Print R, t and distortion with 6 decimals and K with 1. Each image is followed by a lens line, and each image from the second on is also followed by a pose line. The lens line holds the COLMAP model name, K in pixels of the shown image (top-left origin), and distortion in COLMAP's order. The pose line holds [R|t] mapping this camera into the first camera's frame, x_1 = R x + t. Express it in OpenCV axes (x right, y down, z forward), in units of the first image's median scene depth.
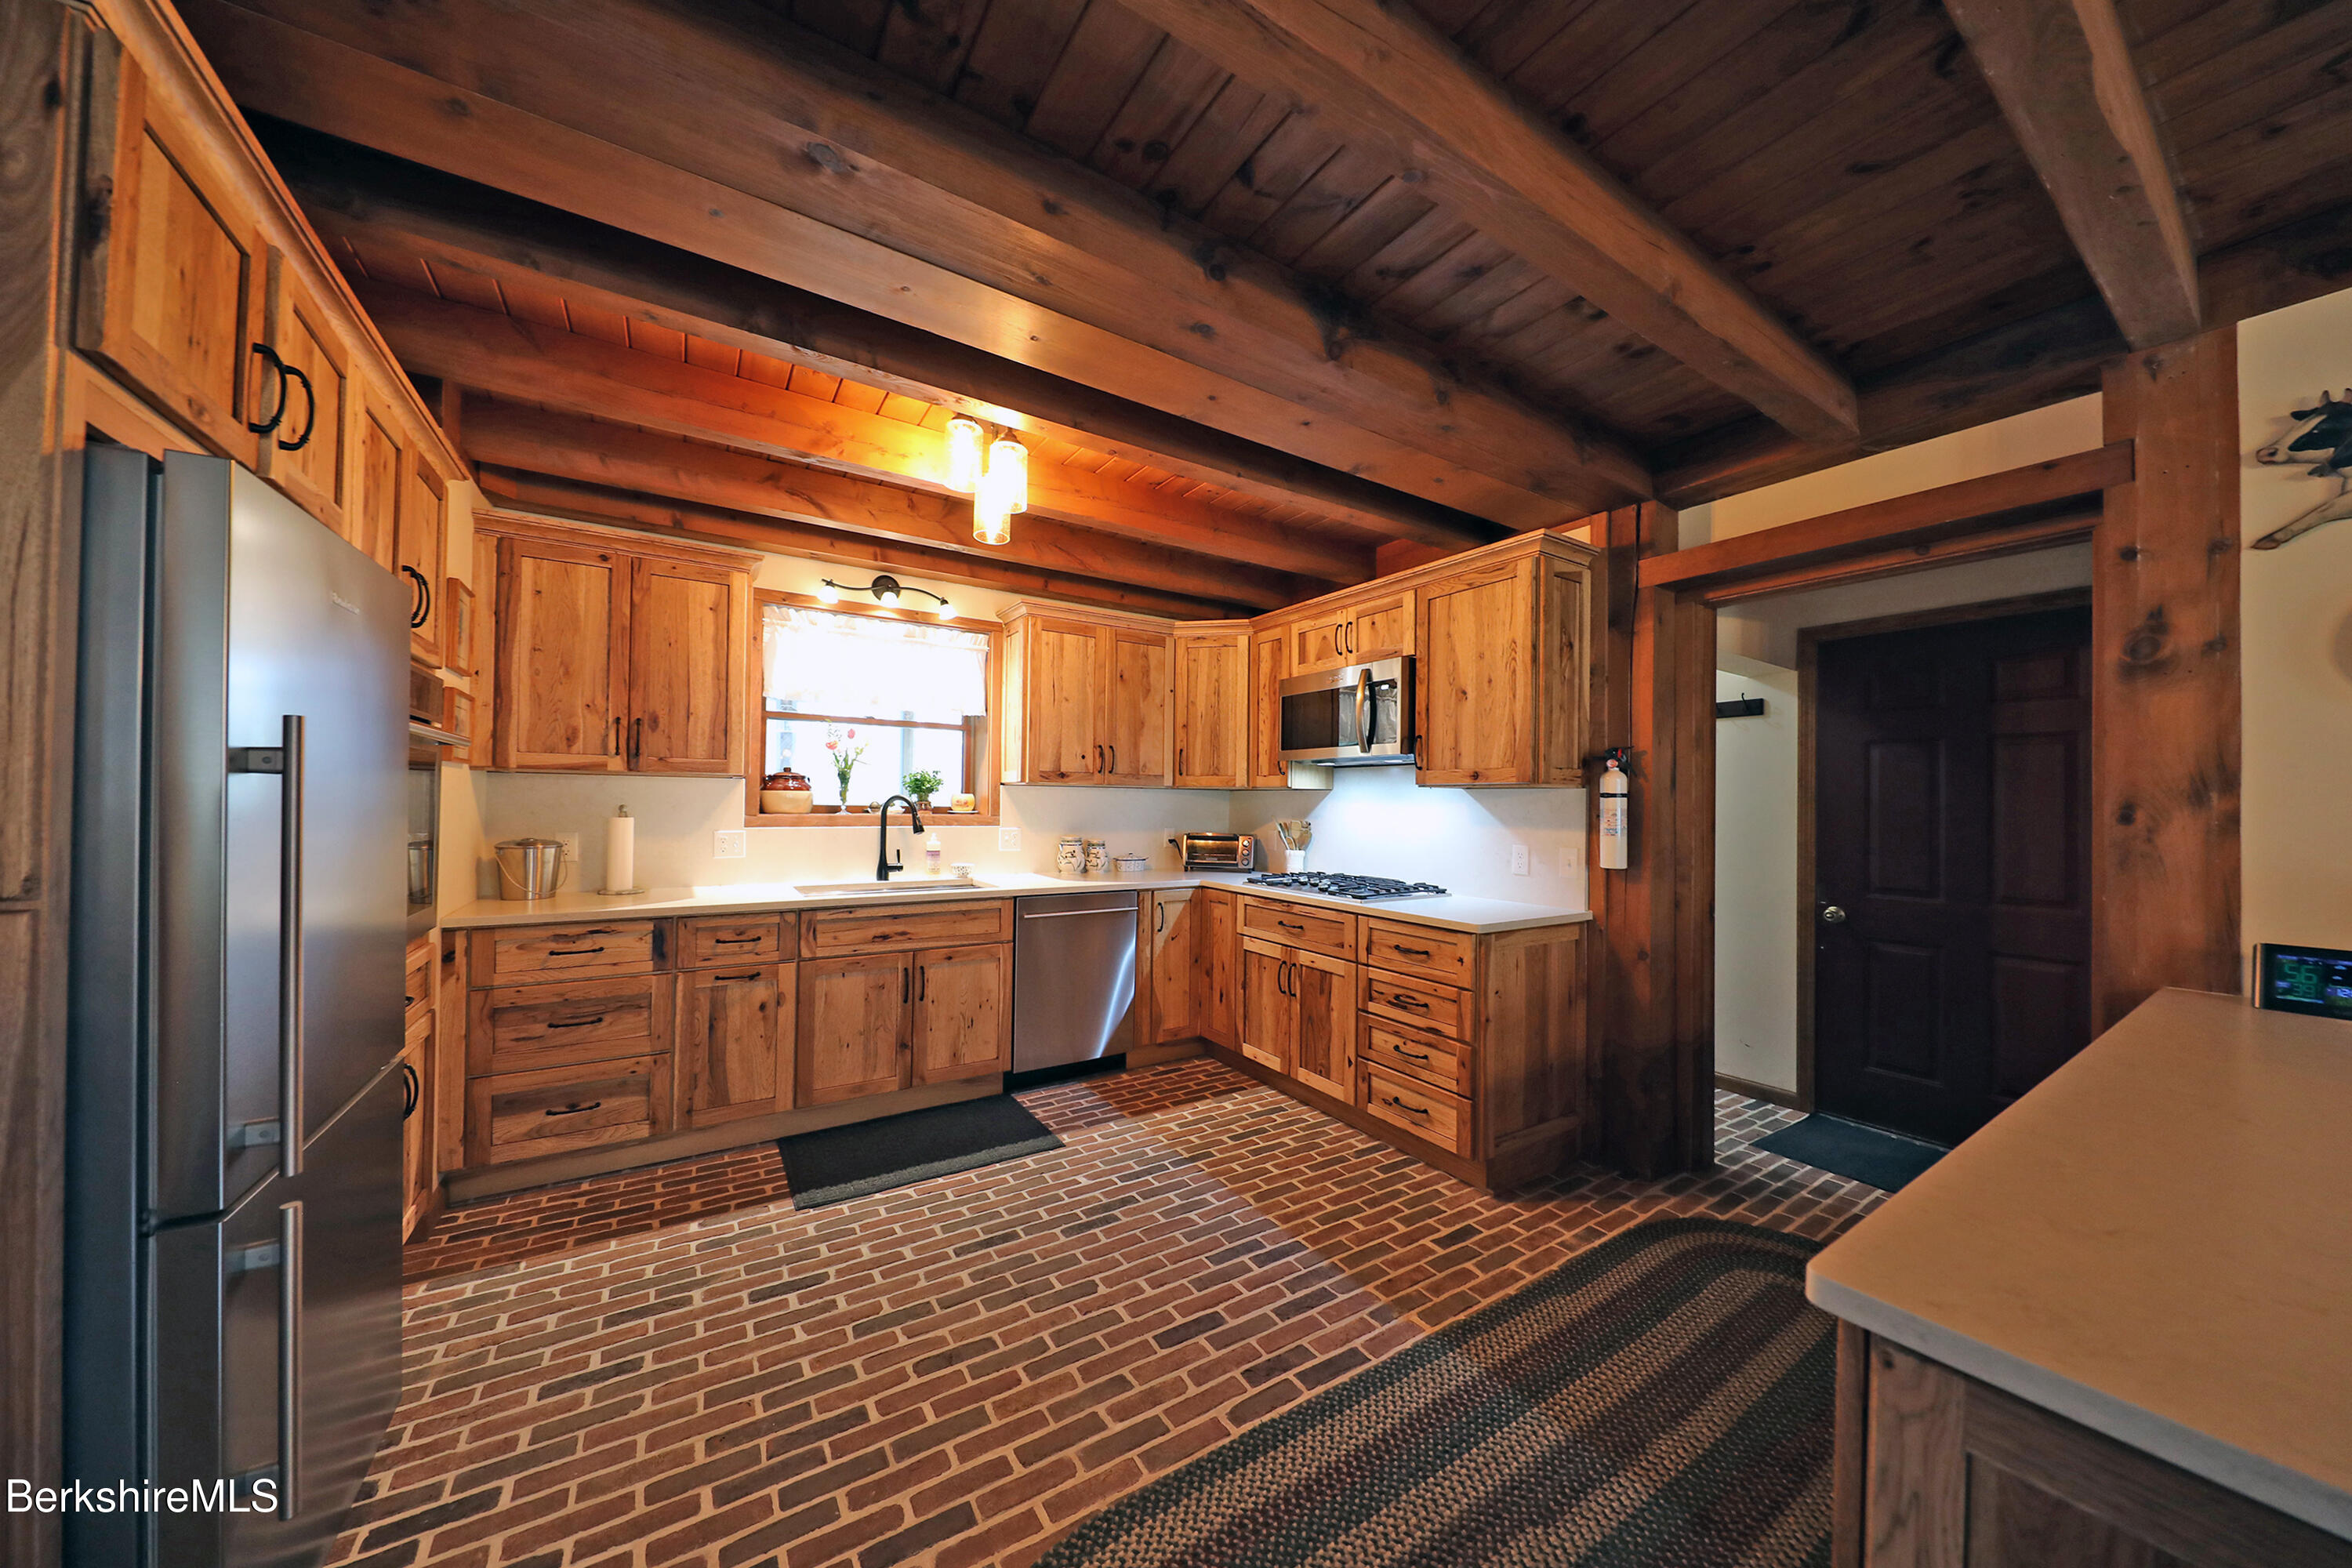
lens RADIAL K [[764.2, 0, 1165.1], [0, 764.2, 793.2], [0, 0, 1]] dist [-0.008566, -0.000044]
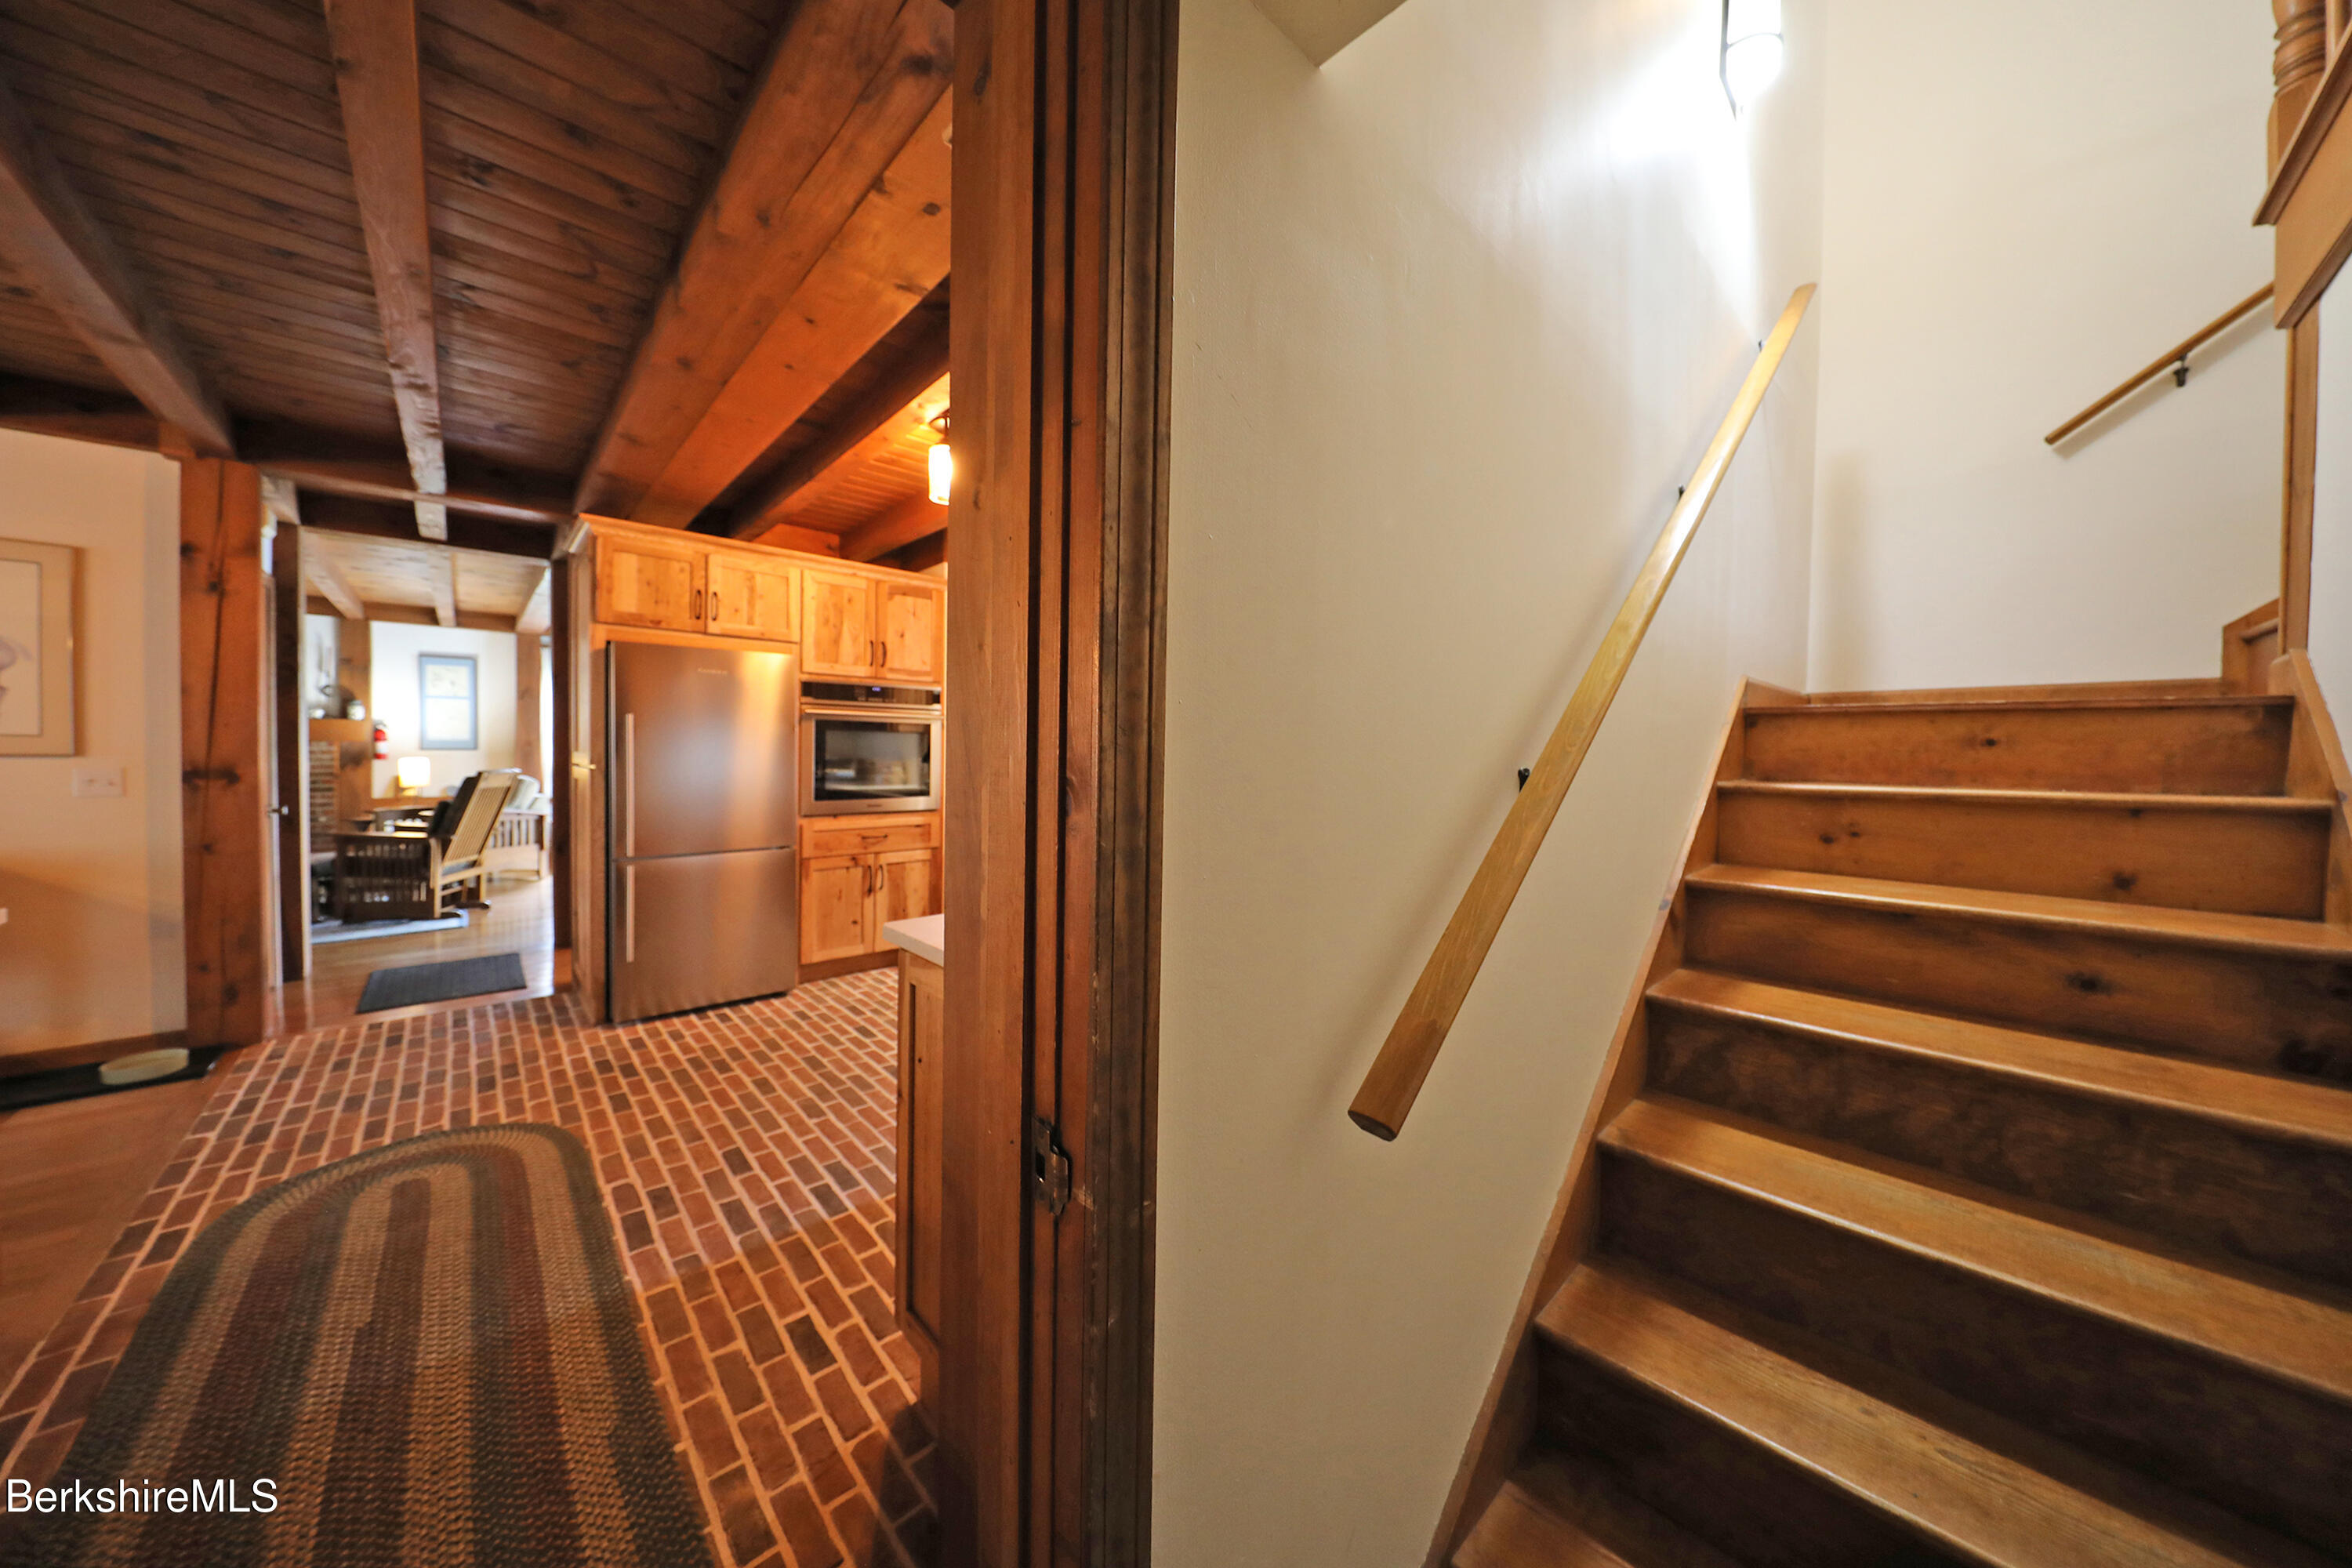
lens RADIAL K [[766.0, 0, 1246.6], [0, 766.0, 768.0], [0, 0, 1]] dist [-0.021610, -0.000182]
pose [[0.239286, 0.009328, -0.970904, 0.955015], [0.003410, 0.999940, 0.010447, 0.037408], [0.970943, -0.005810, 0.239240, 1.021456]]
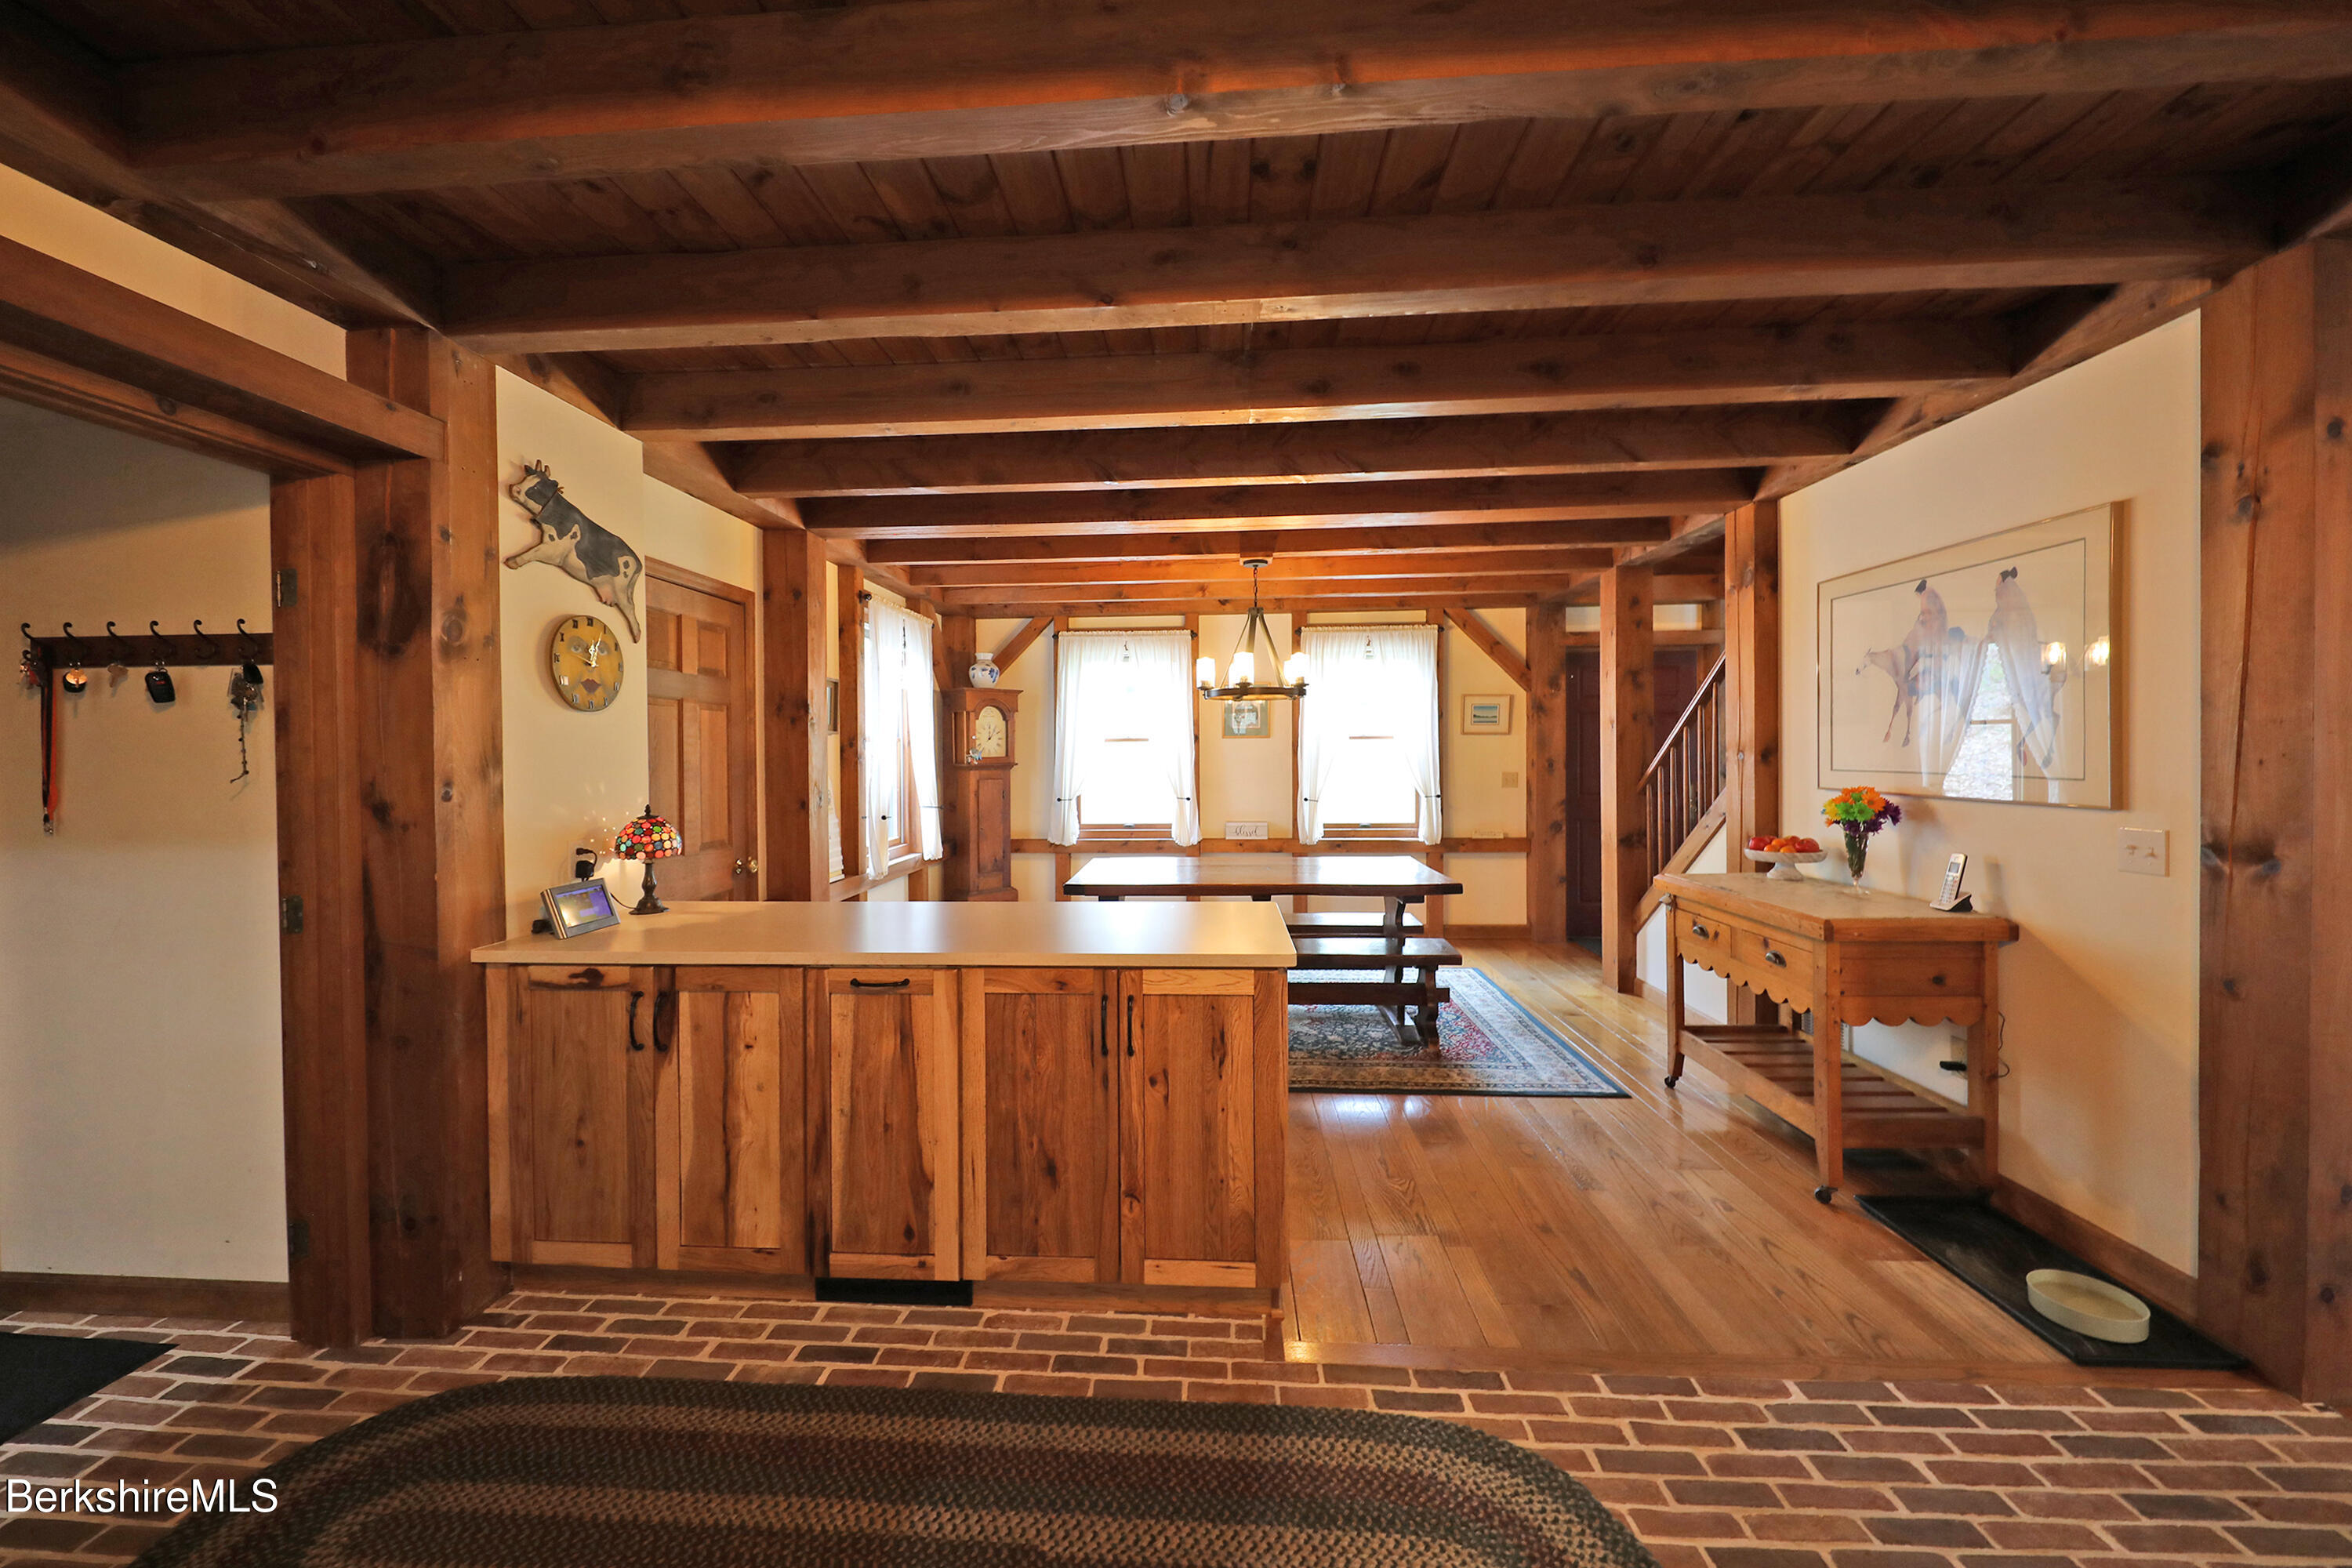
lens RADIAL K [[841.6, 0, 1165.0], [0, 841.6, 764.2], [0, 0, 1]] dist [-0.005410, -0.000220]
pose [[-0.805663, -0.011143, 0.592269, -0.133255], [-0.009590, 0.999937, 0.005767, -0.012720], [-0.592296, -0.001033, -0.805720, 0.851552]]
